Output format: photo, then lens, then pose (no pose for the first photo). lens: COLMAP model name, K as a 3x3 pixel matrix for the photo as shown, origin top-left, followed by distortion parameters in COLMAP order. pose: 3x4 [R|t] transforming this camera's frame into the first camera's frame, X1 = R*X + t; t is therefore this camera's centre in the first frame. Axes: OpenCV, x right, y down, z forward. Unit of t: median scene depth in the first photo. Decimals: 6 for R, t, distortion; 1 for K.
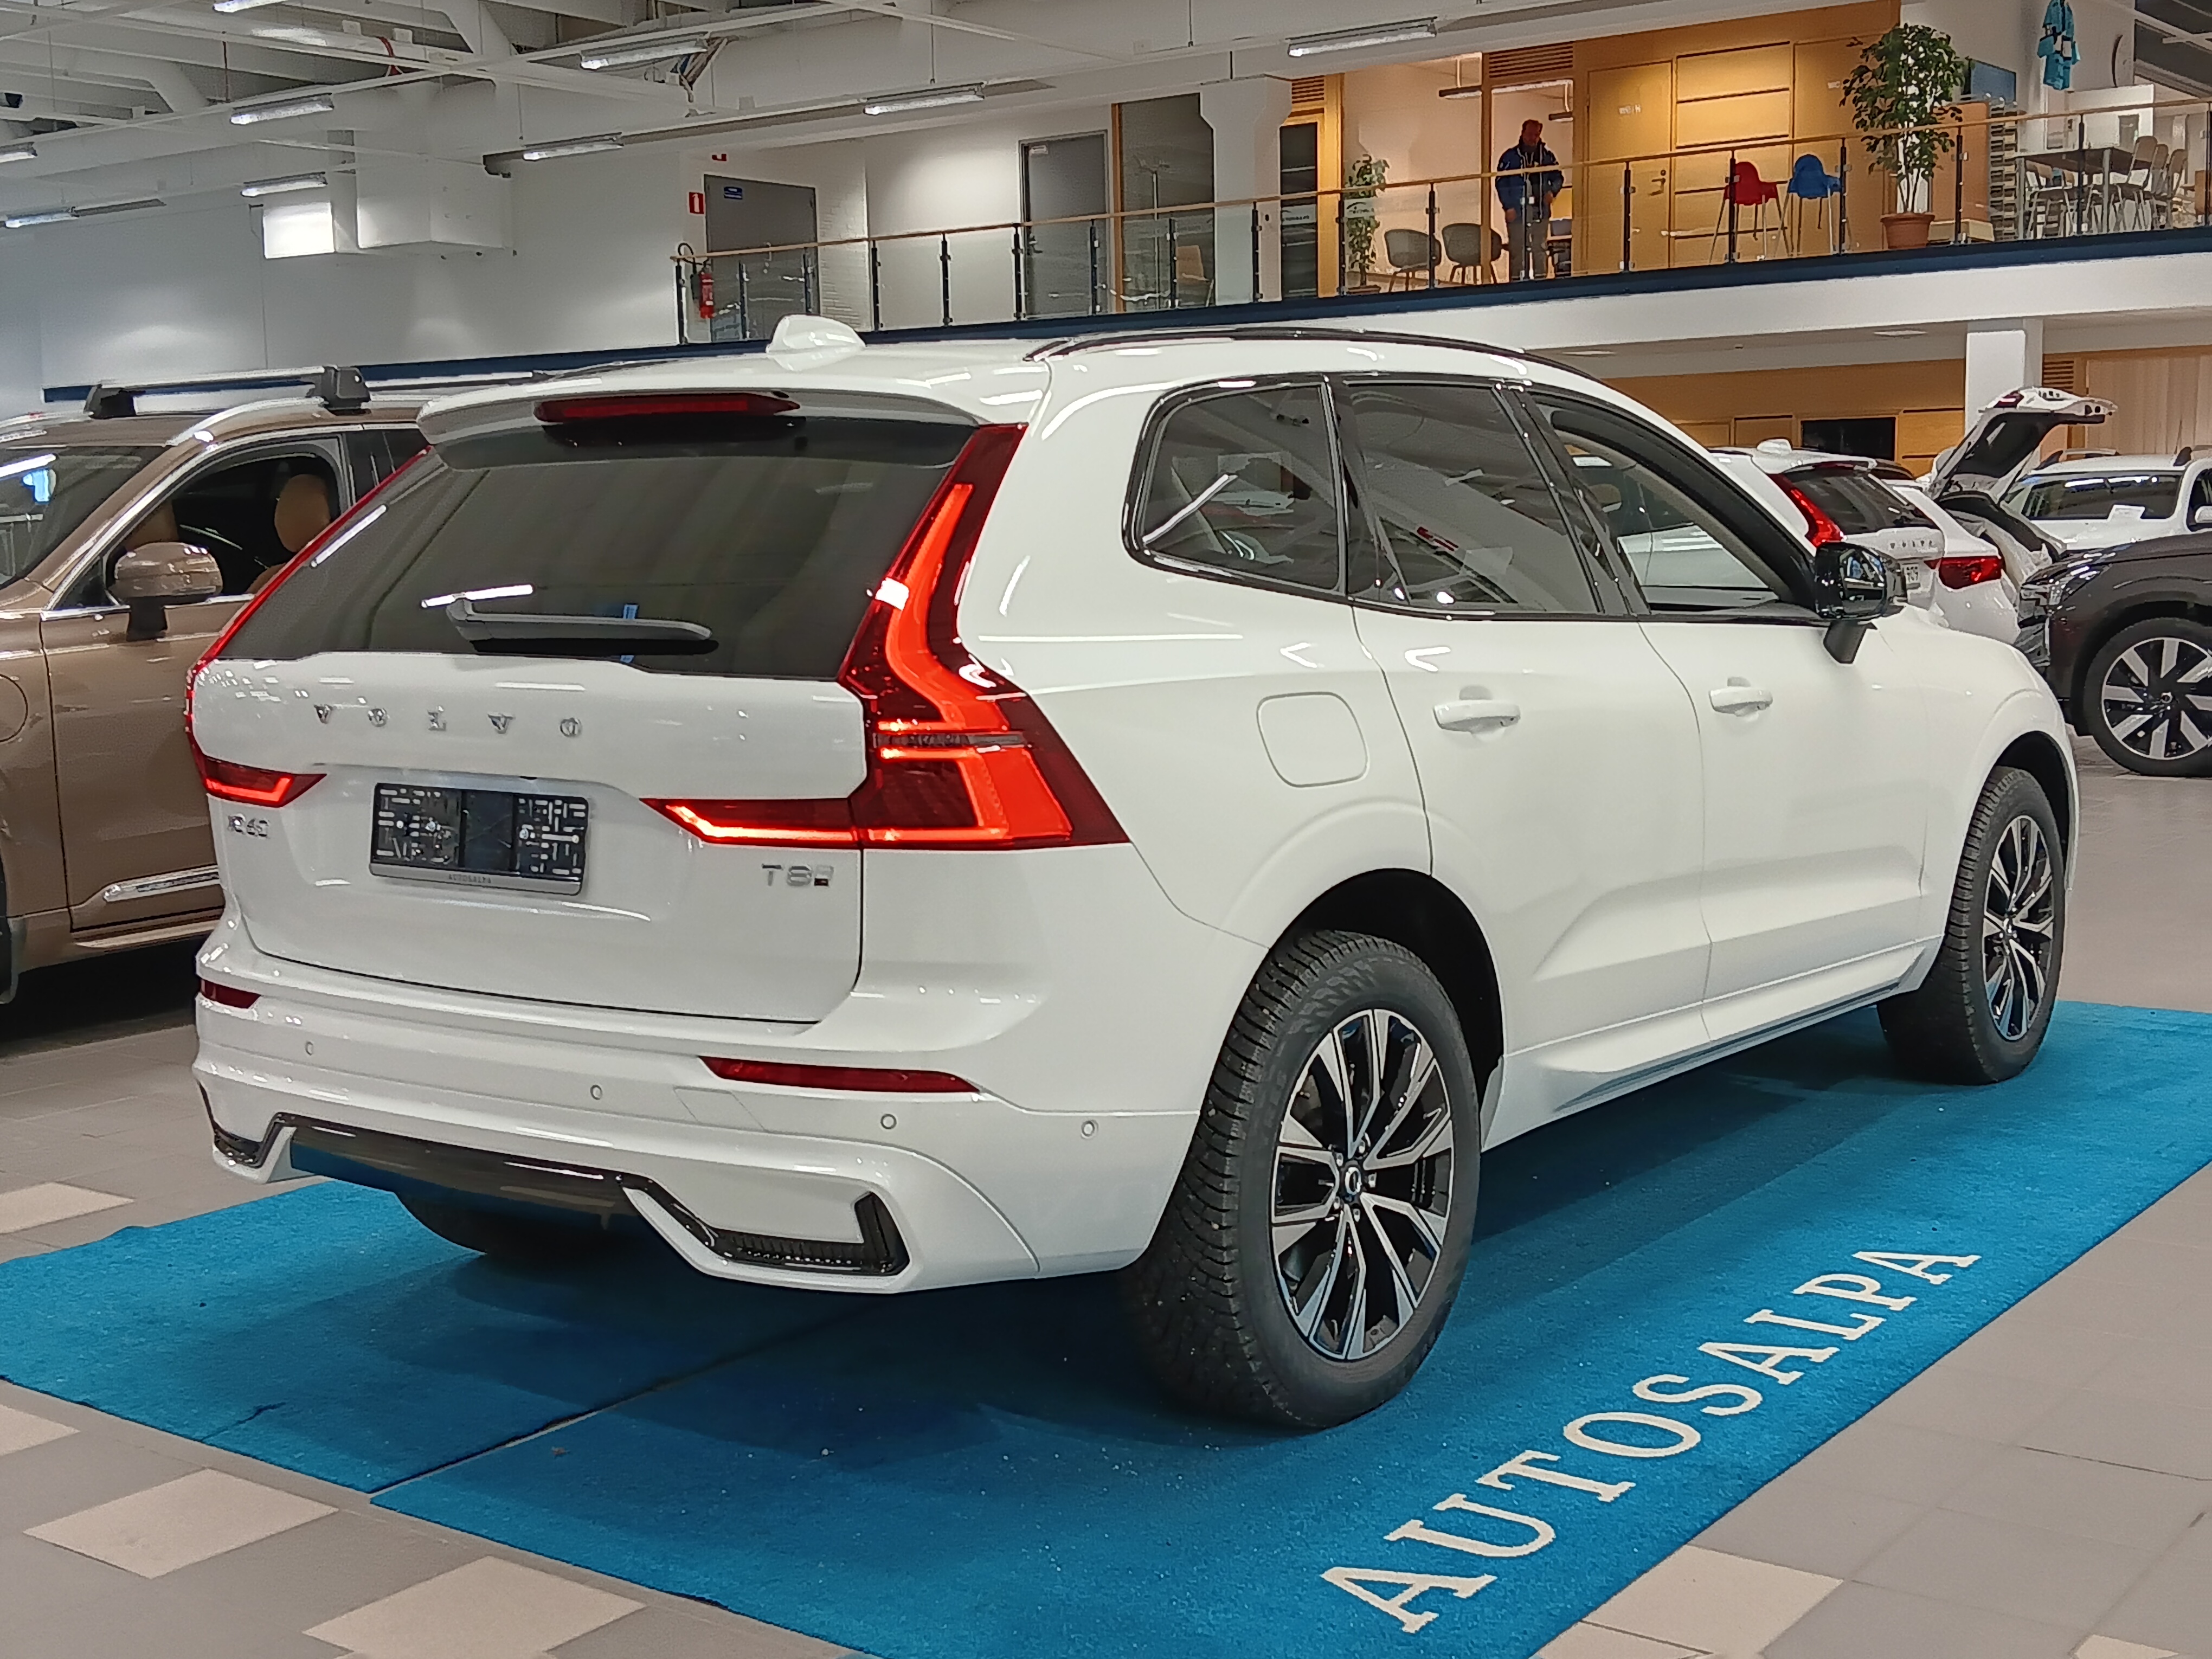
lens RADIAL K [[2742.6, 0, 1118.4], [0, 2742.6, 819.9], [0, 0, 1]] dist [0.075464, 0.000000]
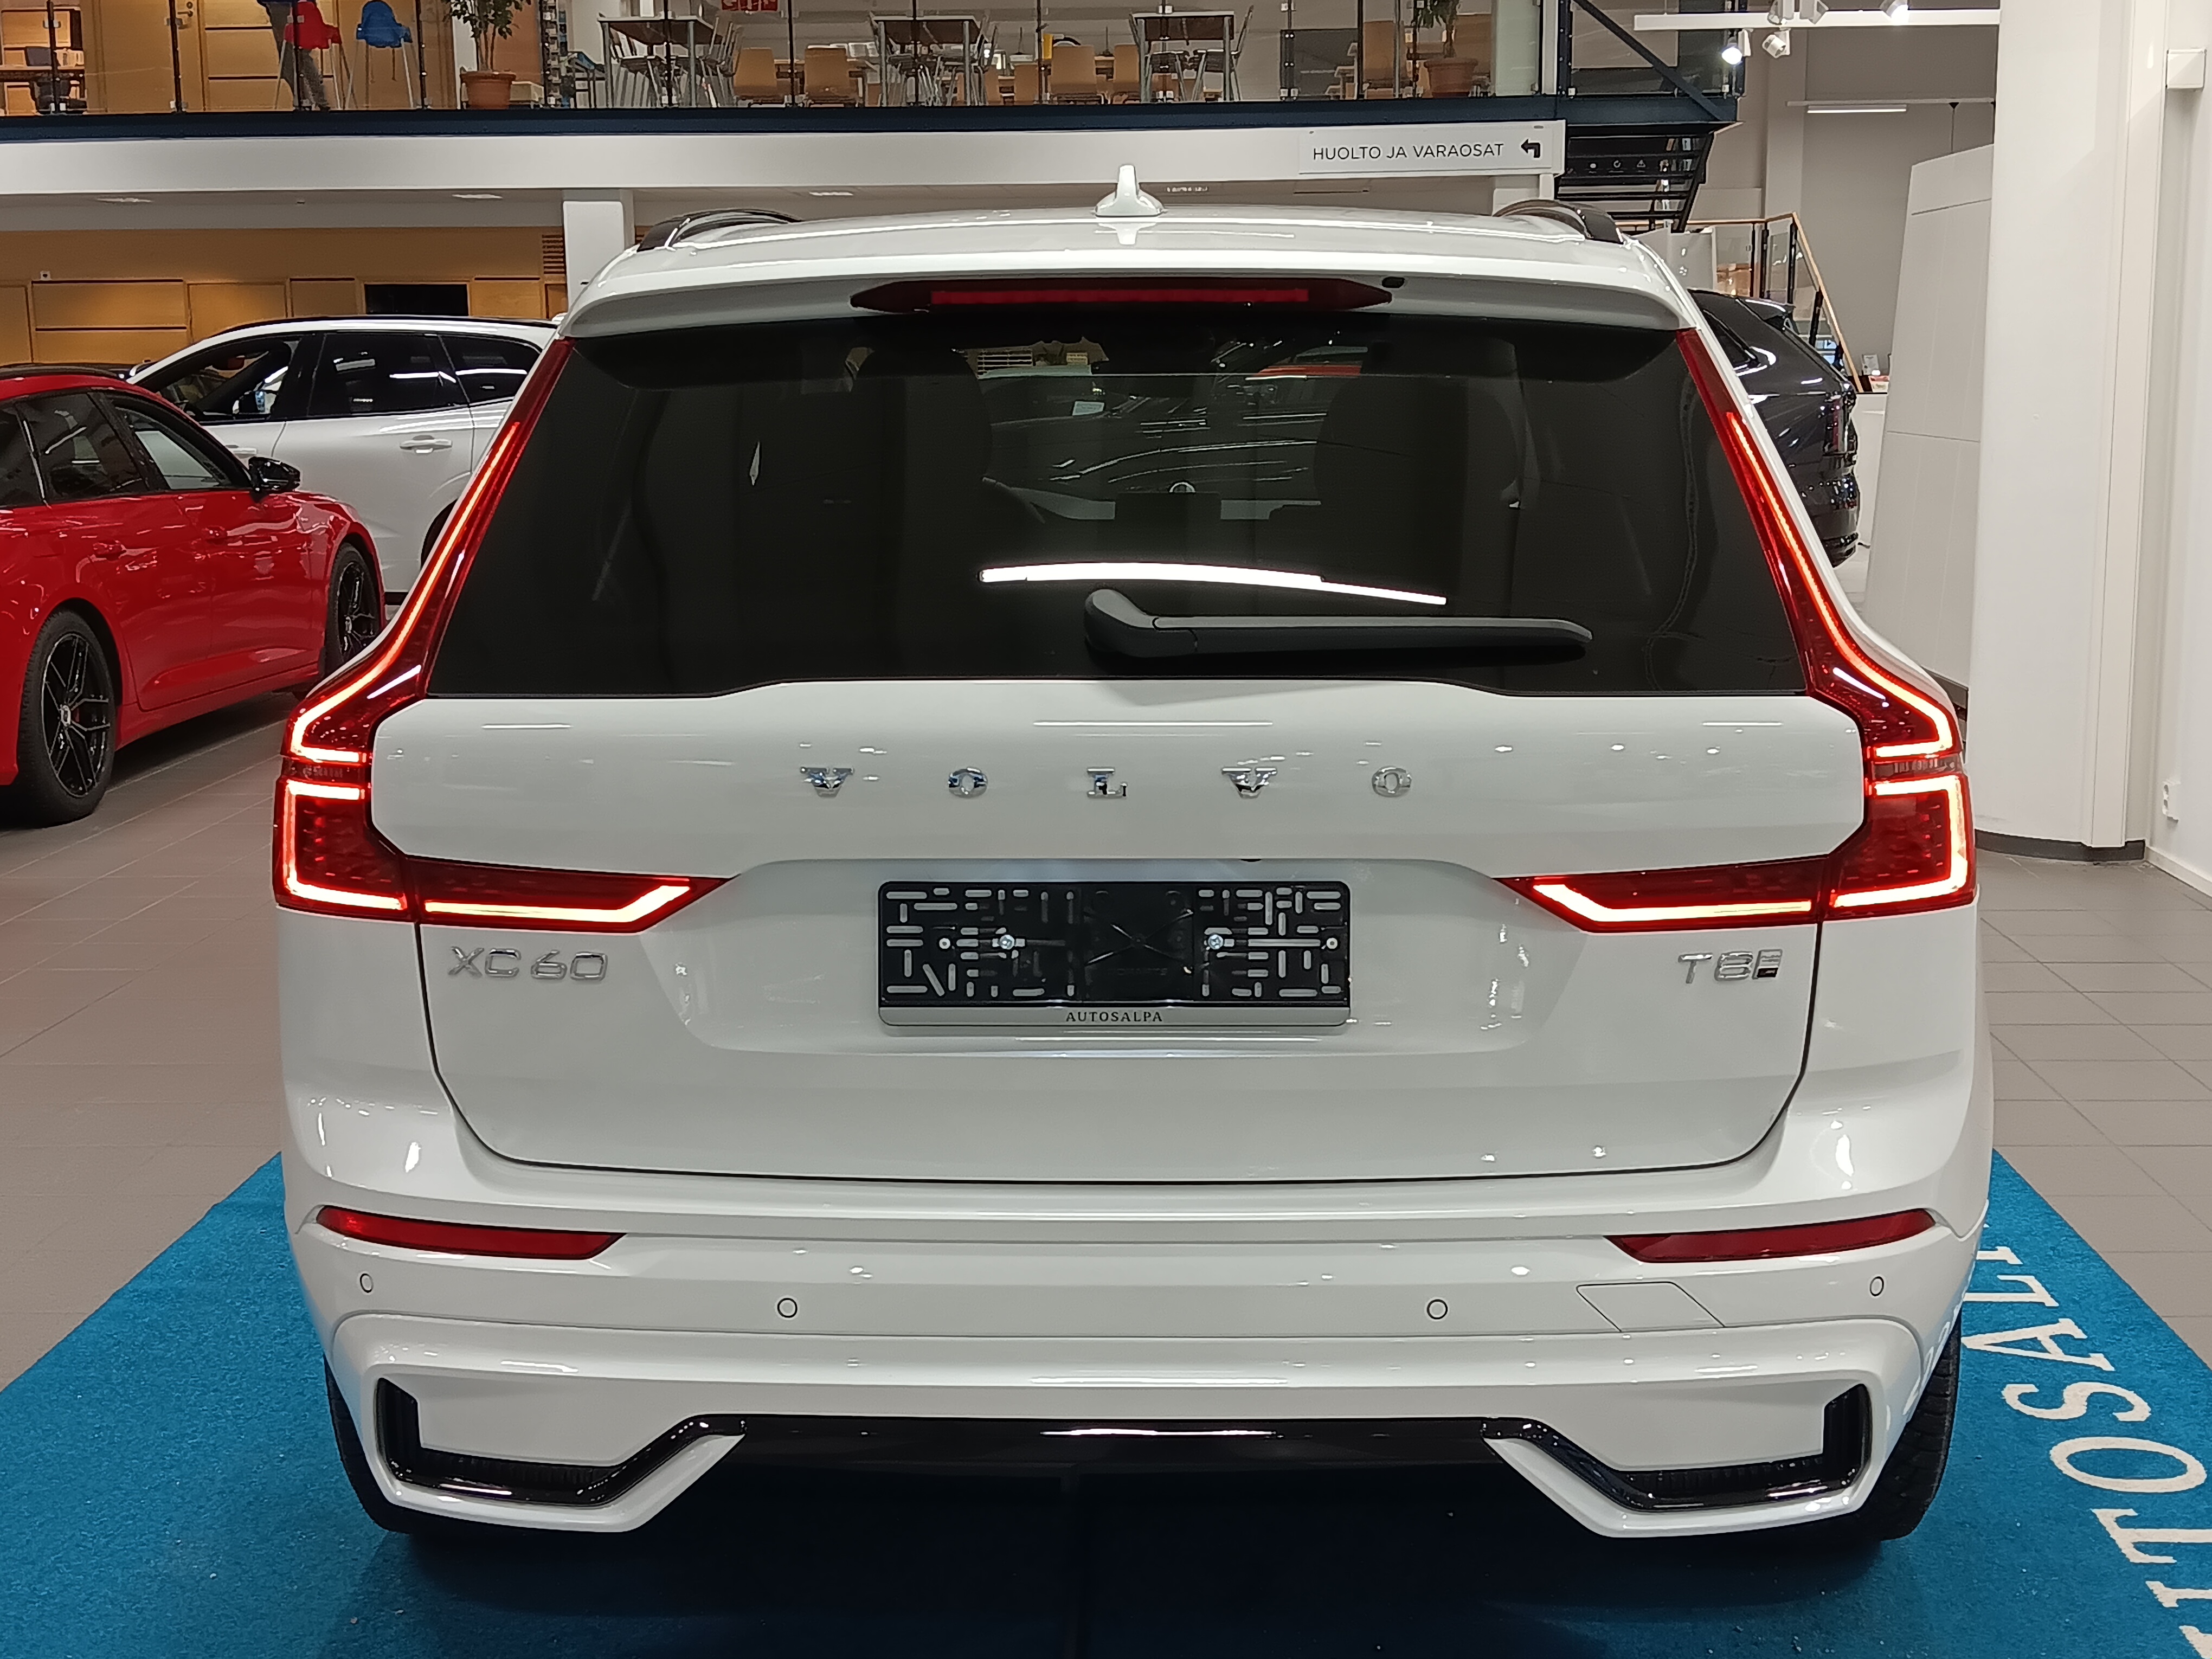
lens RADIAL K [[2742.6, 0, 1104.6], [0, 2742.6, 838.5], [0, 0, 1]] dist [0.075464, 0.000000]
pose [[0.822498, -0.088534, 0.561835, -0.607465], [0.057278, 0.995682, 0.073048, -0.069804], [-0.565876, -0.027901, 0.824018, 0.465076]]
